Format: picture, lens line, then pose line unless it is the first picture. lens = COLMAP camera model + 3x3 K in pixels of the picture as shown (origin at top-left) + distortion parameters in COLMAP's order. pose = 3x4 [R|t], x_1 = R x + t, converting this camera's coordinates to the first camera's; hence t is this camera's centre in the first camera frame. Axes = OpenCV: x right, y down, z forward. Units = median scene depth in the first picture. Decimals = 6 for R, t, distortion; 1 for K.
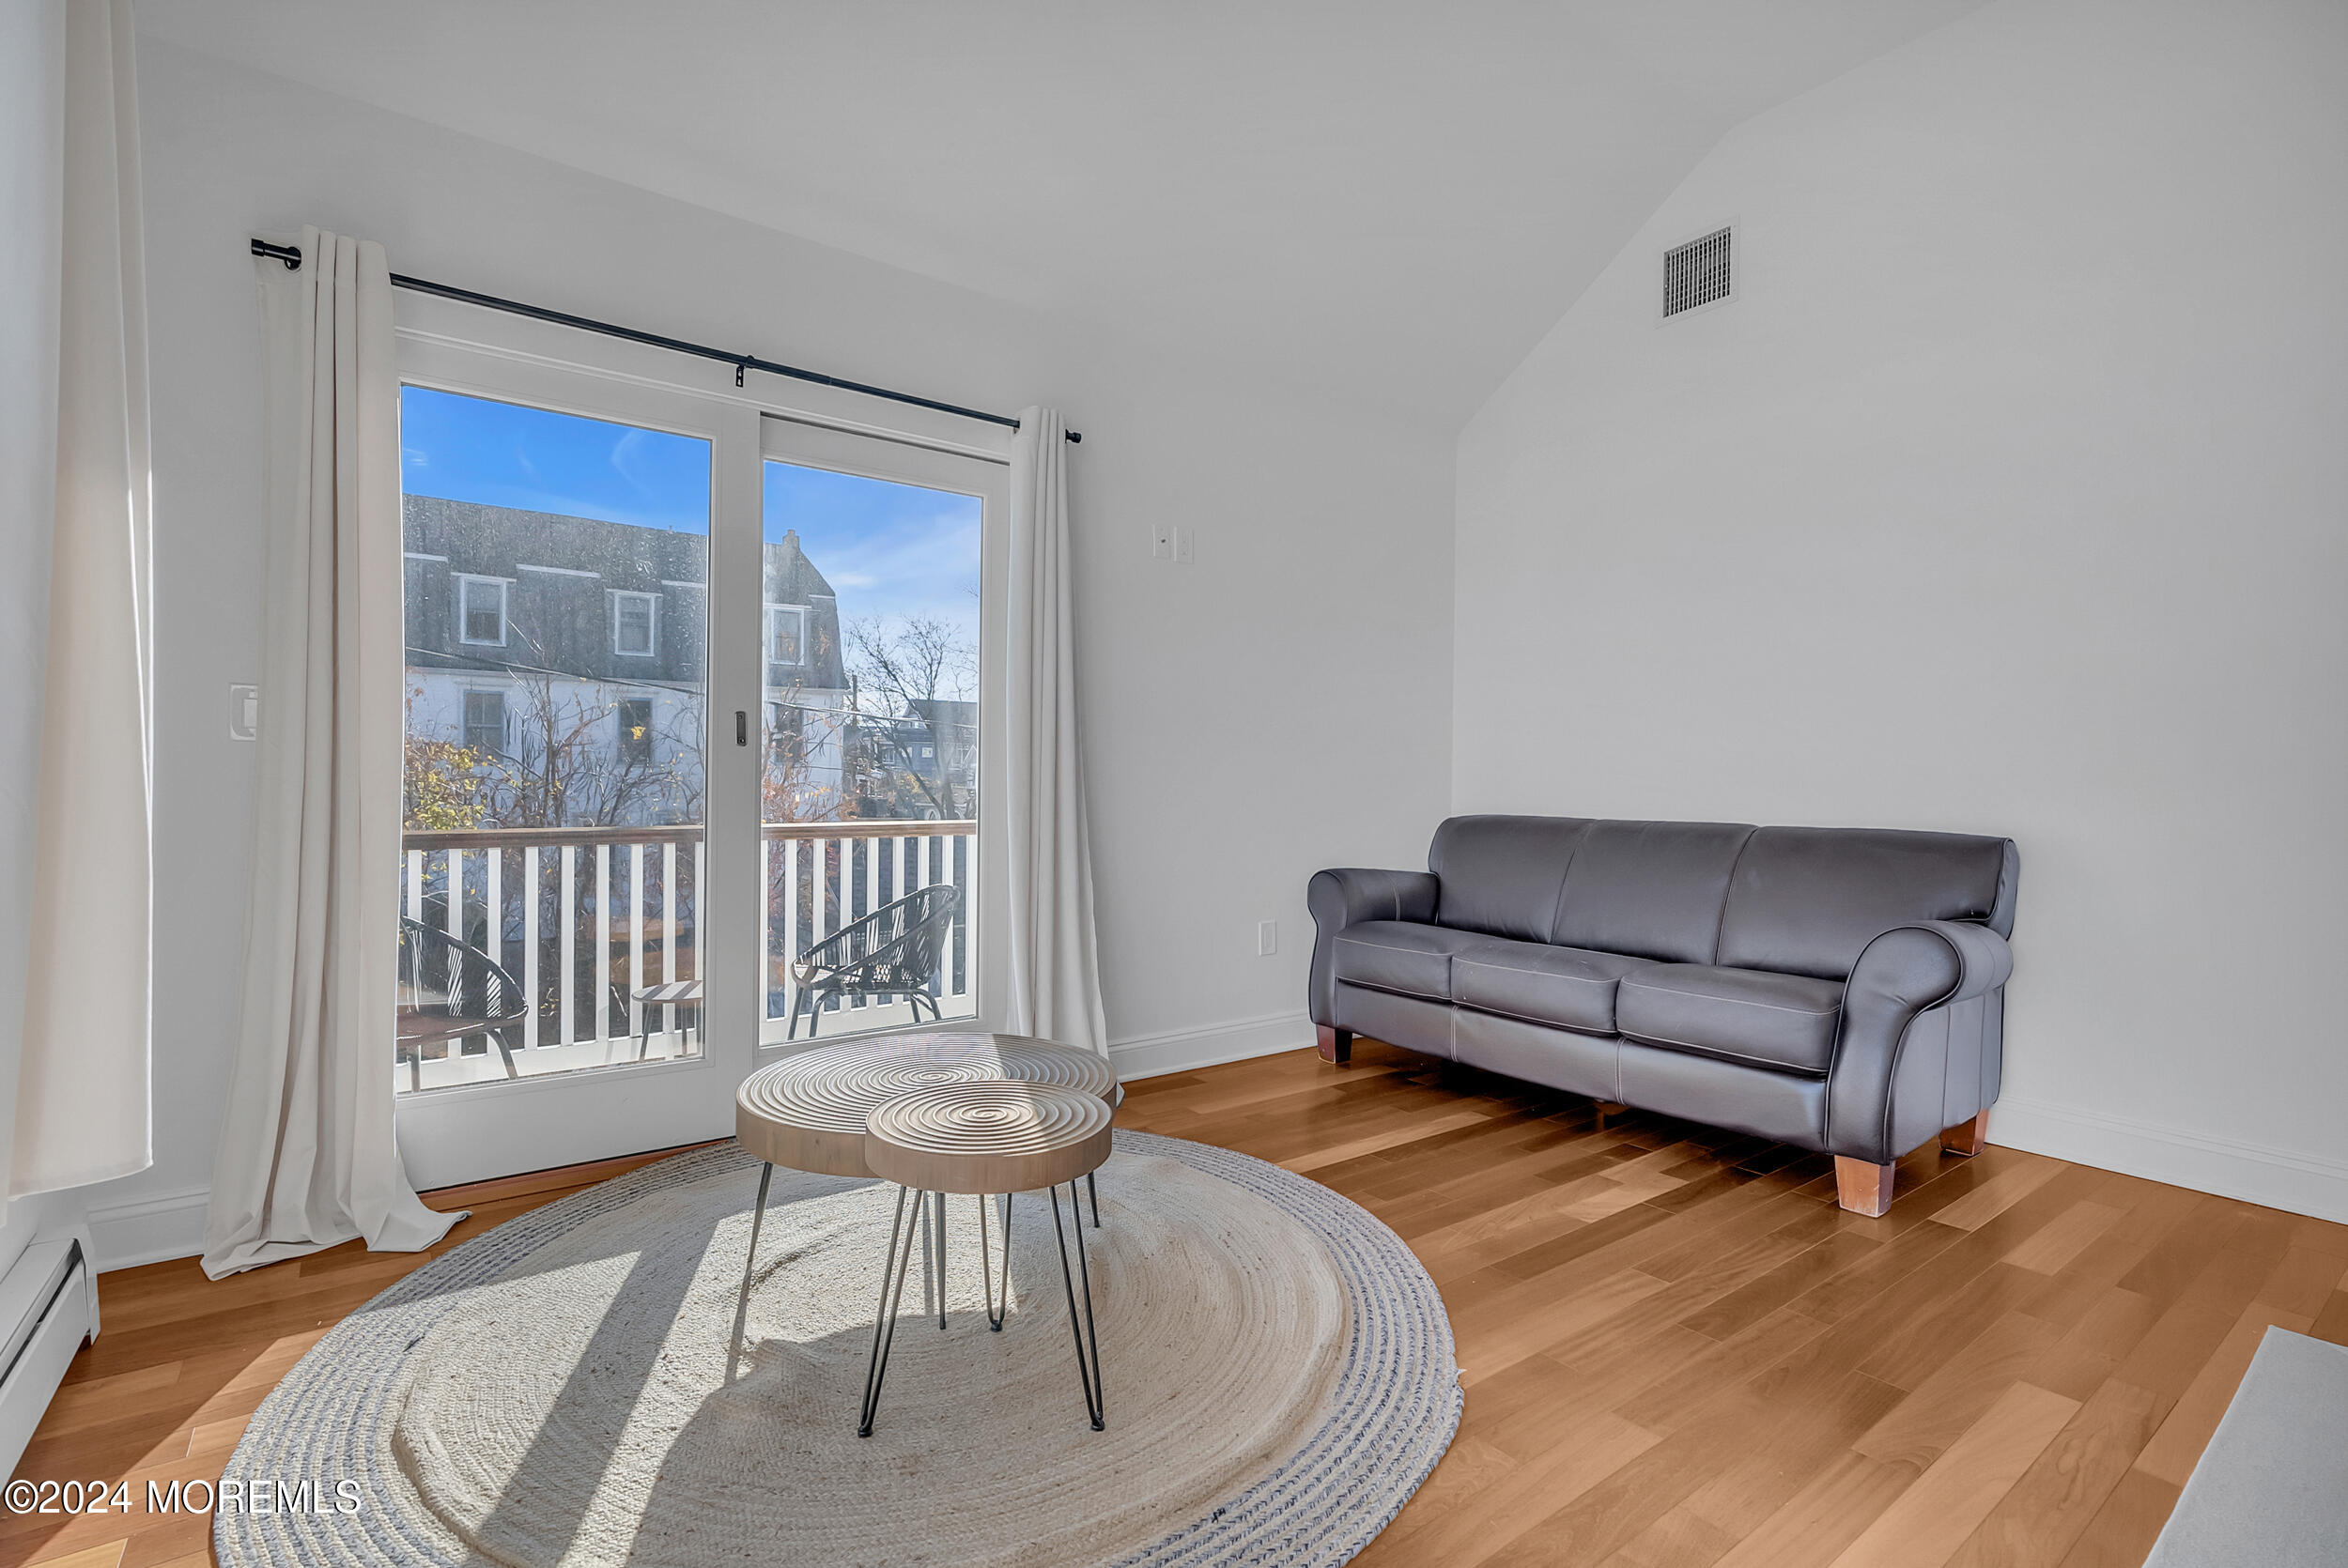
lens RADIAL K [[1105.0, 0, 1174.5], [0, 1105.0, 789.9], [0, 0, 1]] dist [-0.000723, -0.000572]
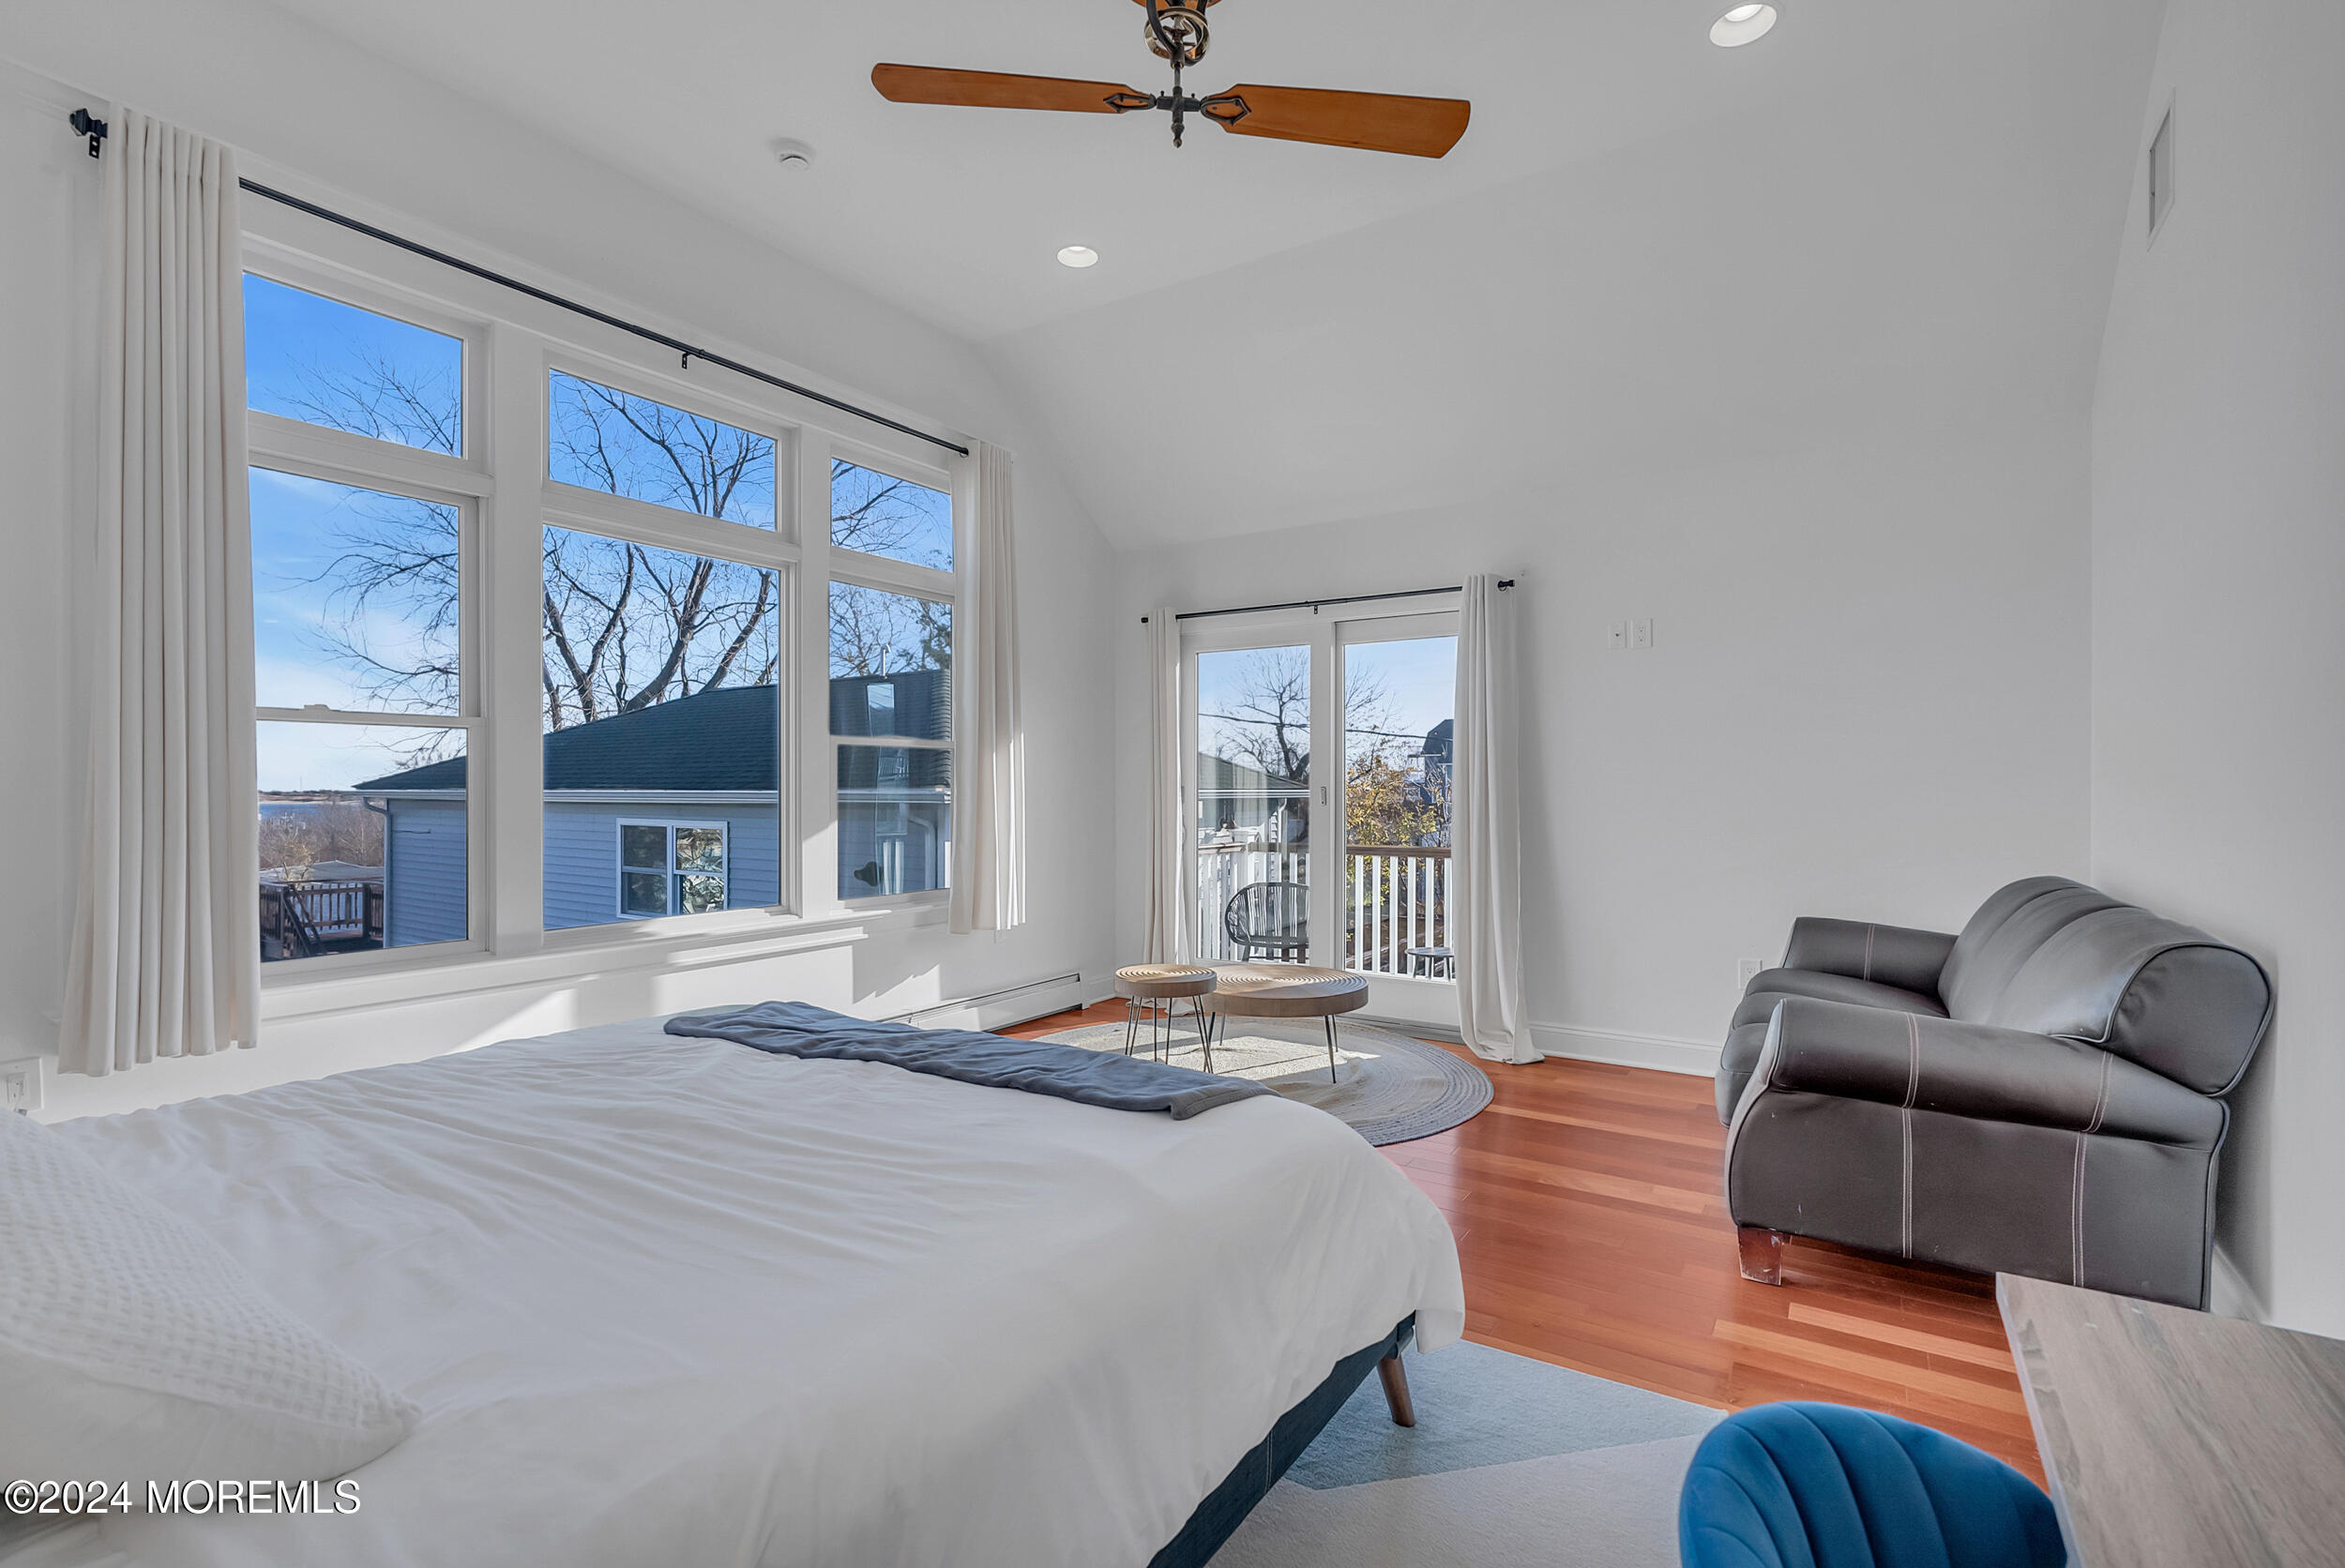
lens RADIAL K [[1103.7, 0, 1173.0], [0, 1103.7, 789.9], [0, 0, 1]] dist [-0.000723, -0.000572]
pose [[0.349472, -0.008679, -0.936907, 0.918830], [0.011023, 0.999926, -0.005151, -0.047175], [0.936882, -0.008528, 0.349542, 0.084508]]
